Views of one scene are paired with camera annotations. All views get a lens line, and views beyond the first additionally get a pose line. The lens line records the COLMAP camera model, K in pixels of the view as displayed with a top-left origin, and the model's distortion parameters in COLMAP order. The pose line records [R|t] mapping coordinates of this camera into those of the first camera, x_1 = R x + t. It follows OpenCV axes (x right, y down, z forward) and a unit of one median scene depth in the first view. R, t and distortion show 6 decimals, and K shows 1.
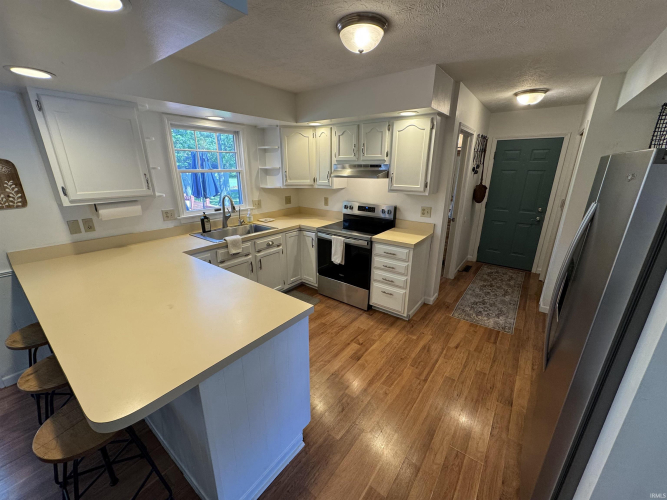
lens RADIAL K [[265.9, 0, 334.9], [0, 265.9, 247.9], [0, 0, 1]] dist [0.001497, -0.000886]
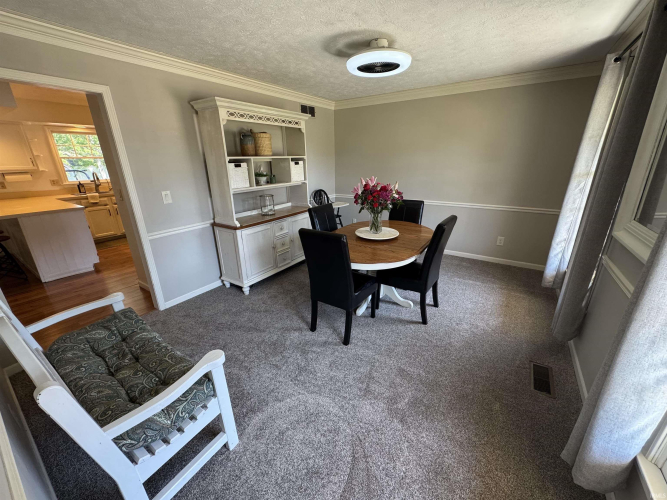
lens RADIAL K [[265.9, 0, 336.1], [0, 265.9, 249.1], [0, 0, 1]] dist [0.001497, -0.000886]
pose [[0.998294, -0.026486, 0.052028, 1.068340], [0.024643, 0.999057, 0.035746, 0.283974], [-0.052925, -0.034403, 0.998006, -0.829989]]
